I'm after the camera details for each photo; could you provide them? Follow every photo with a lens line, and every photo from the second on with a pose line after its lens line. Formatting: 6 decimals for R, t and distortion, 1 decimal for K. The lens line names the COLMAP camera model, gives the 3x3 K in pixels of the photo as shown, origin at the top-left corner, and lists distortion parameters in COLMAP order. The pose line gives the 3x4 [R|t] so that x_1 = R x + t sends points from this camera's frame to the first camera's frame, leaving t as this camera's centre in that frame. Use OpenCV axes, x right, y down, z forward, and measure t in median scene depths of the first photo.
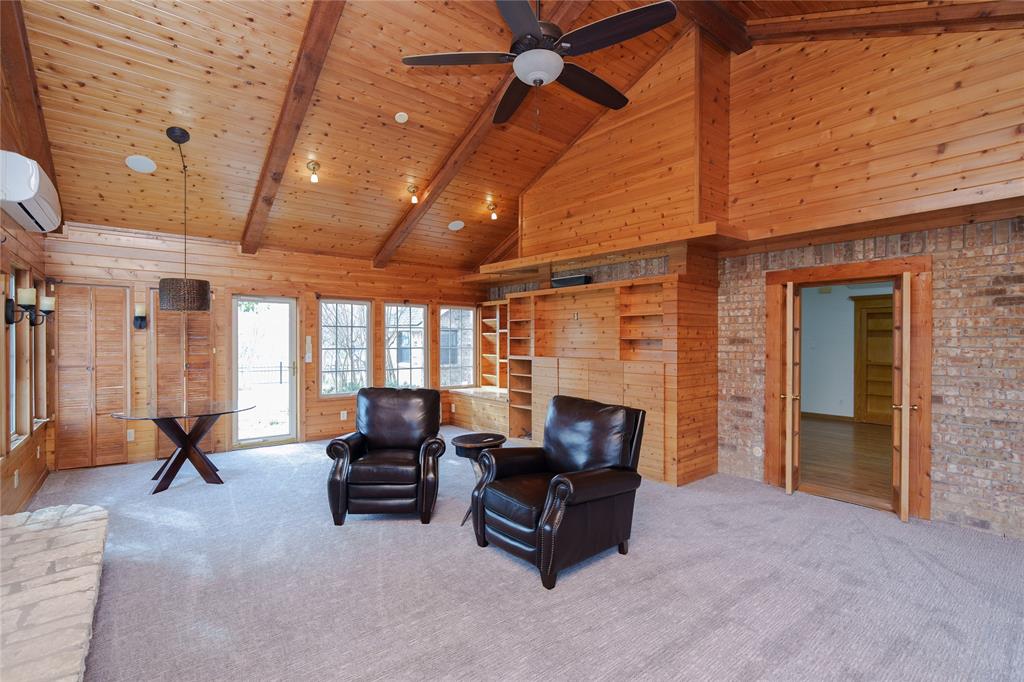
lens RADIAL K [[466.1, 0, 508.2], [0, 466.1, 343.4], [0, 0, 1]] dist [0.002373, -0.000427]
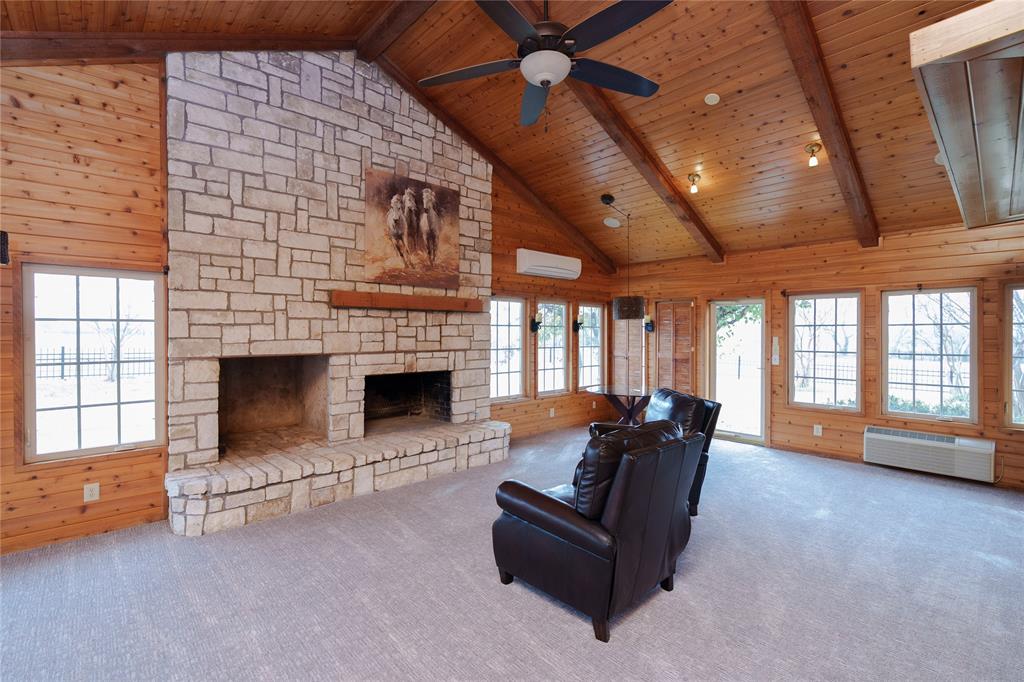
lens RADIAL K [[466.1, 0, 507.8], [0, 466.1, 337.5], [0, 0, 1]] dist [0.002373, -0.000427]
pose [[0.050187, 0.005885, -0.998722, 0.488998], [-0.006418, 0.999964, 0.005570, -0.016303], [0.998719, 0.006131, 0.050223, 0.414162]]
